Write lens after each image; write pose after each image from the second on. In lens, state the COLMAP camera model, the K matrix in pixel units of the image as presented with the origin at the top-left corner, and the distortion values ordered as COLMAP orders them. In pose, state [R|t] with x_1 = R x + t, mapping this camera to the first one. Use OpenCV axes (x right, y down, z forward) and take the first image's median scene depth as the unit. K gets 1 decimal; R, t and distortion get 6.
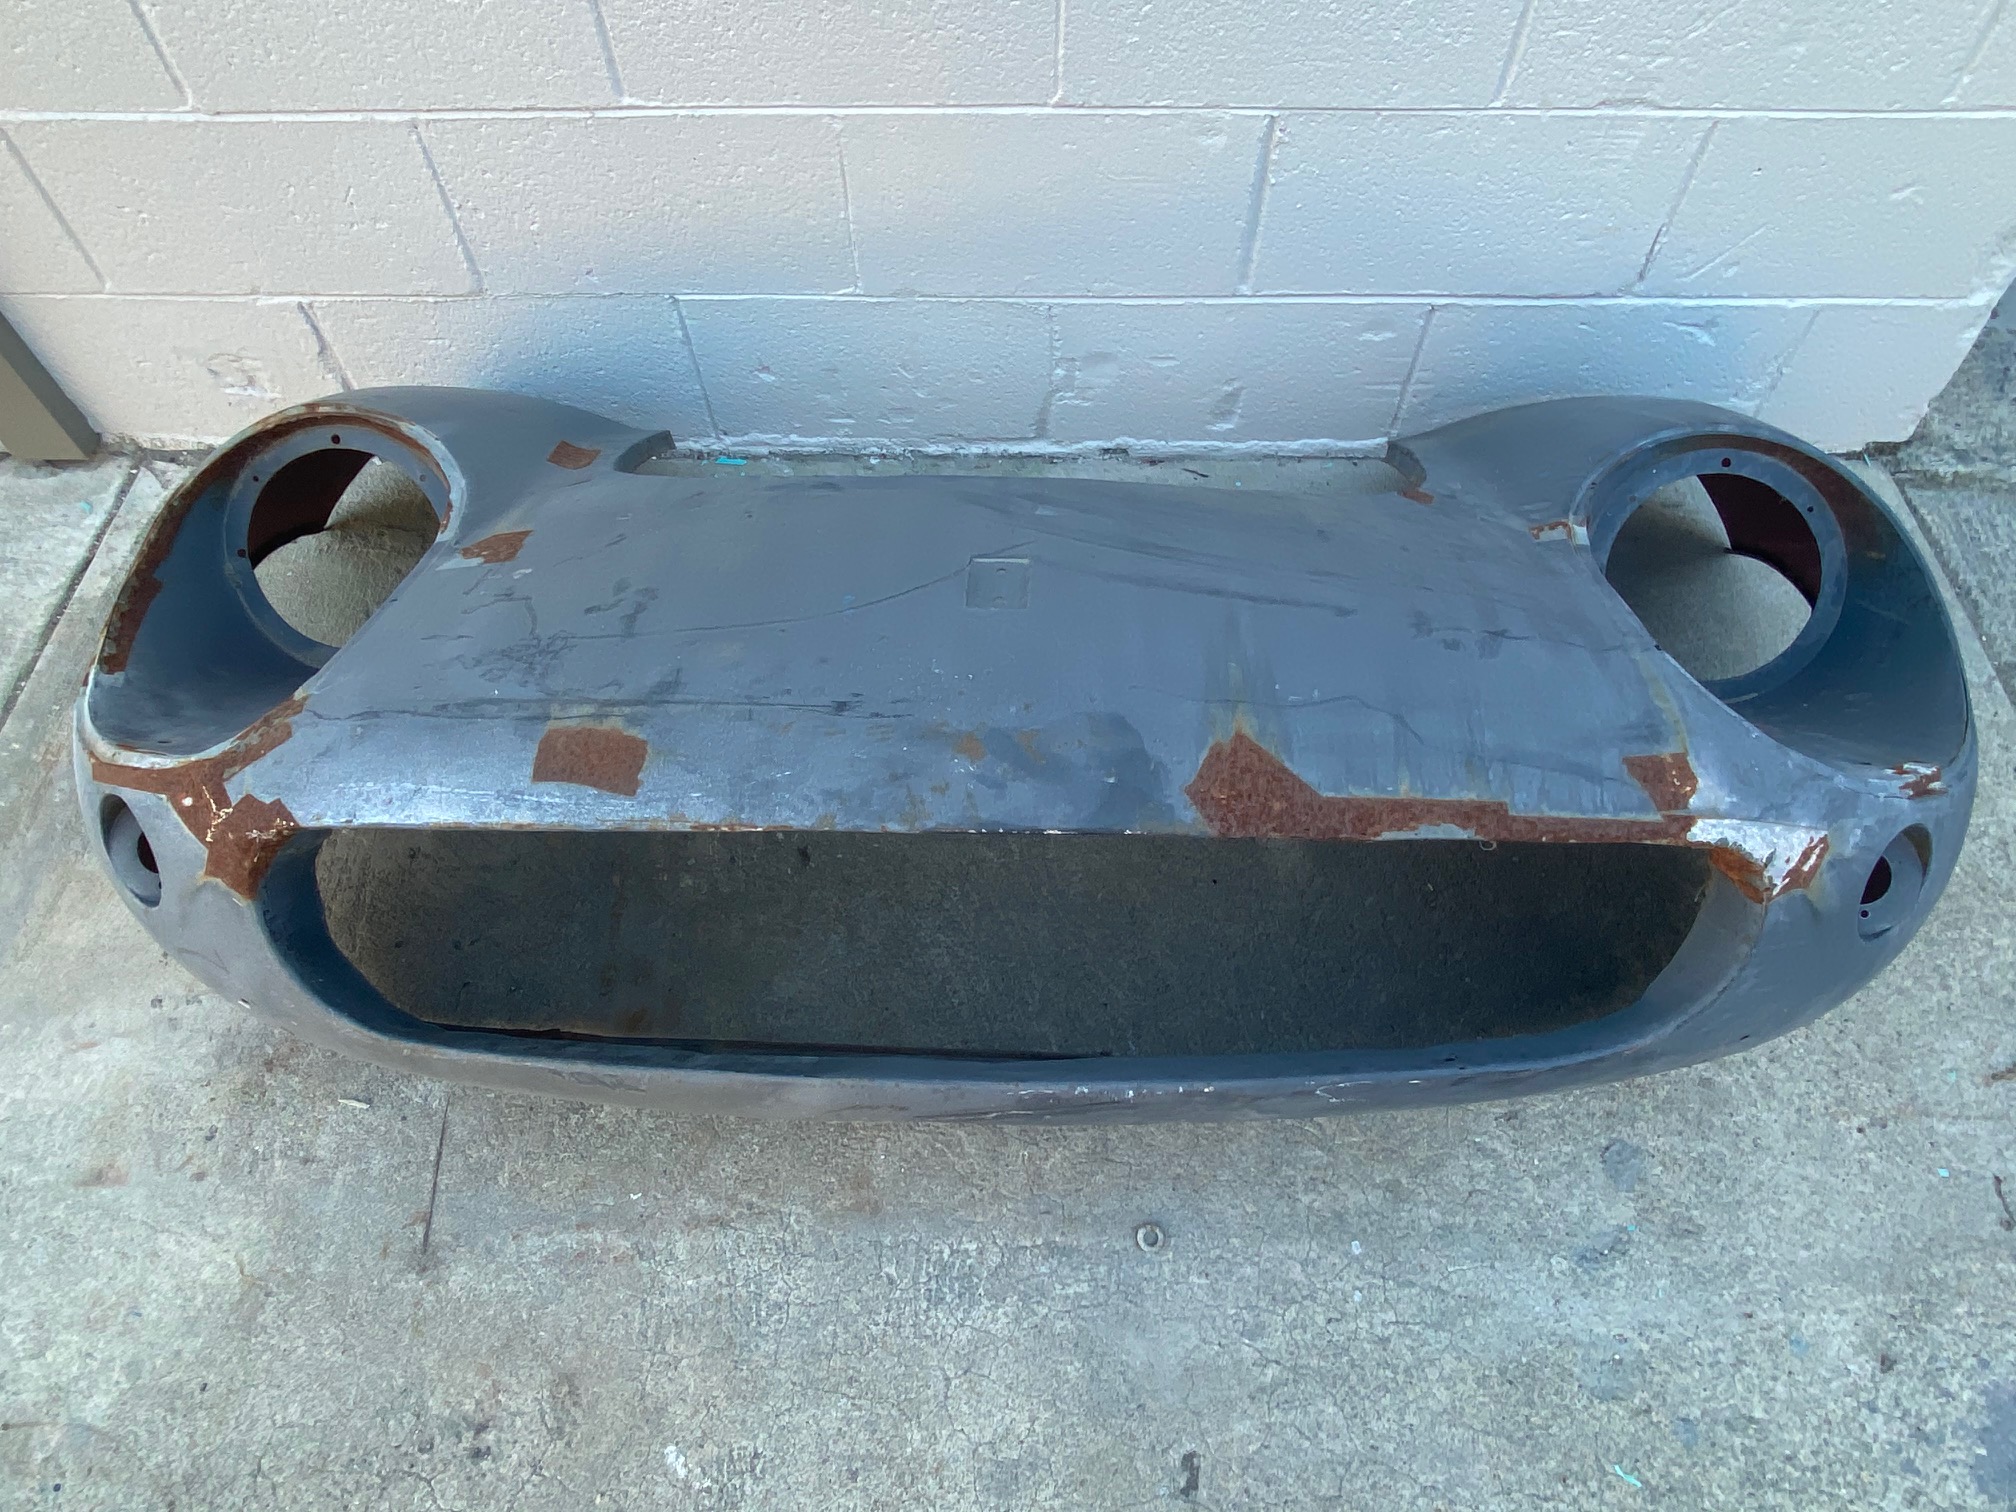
lens RADIAL K [[1231.8, 0, 1008.0], [0, 1231.8, 756.0], [0, 0, 1]] dist [0.045657, -0.044834]
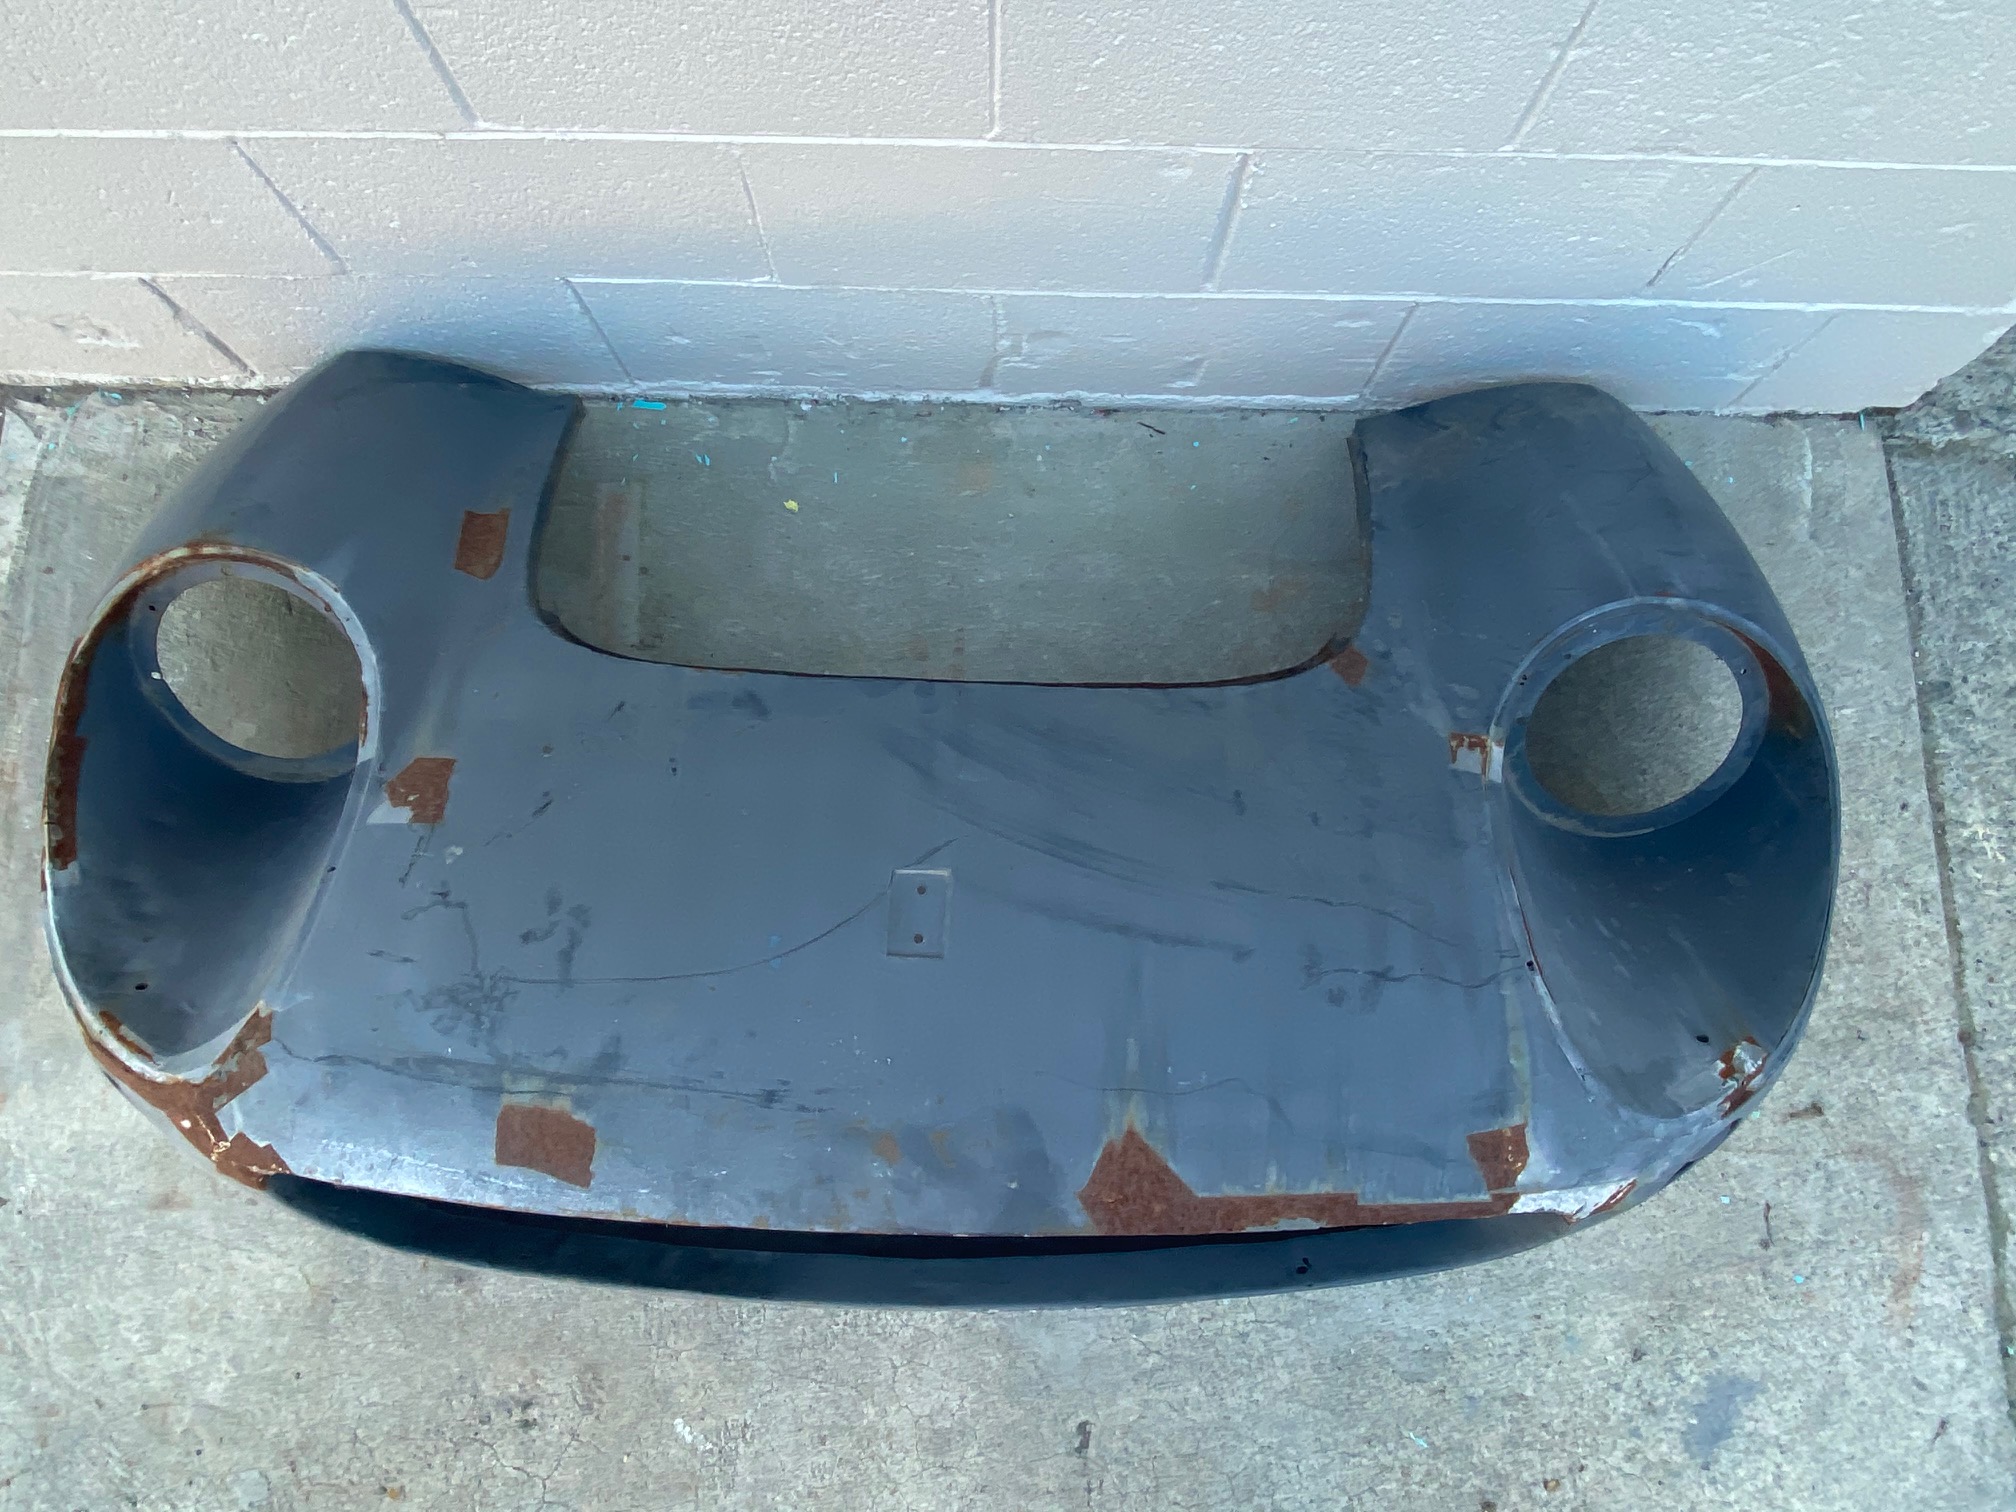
lens RADIAL K [[1243.9, 0, 1010.8], [0, 1243.9, 716.6], [0, 0, 1]] dist [0.041927, -0.044623]
pose [[0.999815, 0.001838, 0.019138, 0.042703], [-0.008921, 0.926119, 0.377125, -0.584392], [-0.017031, -0.377226, 0.925965, 0.072025]]
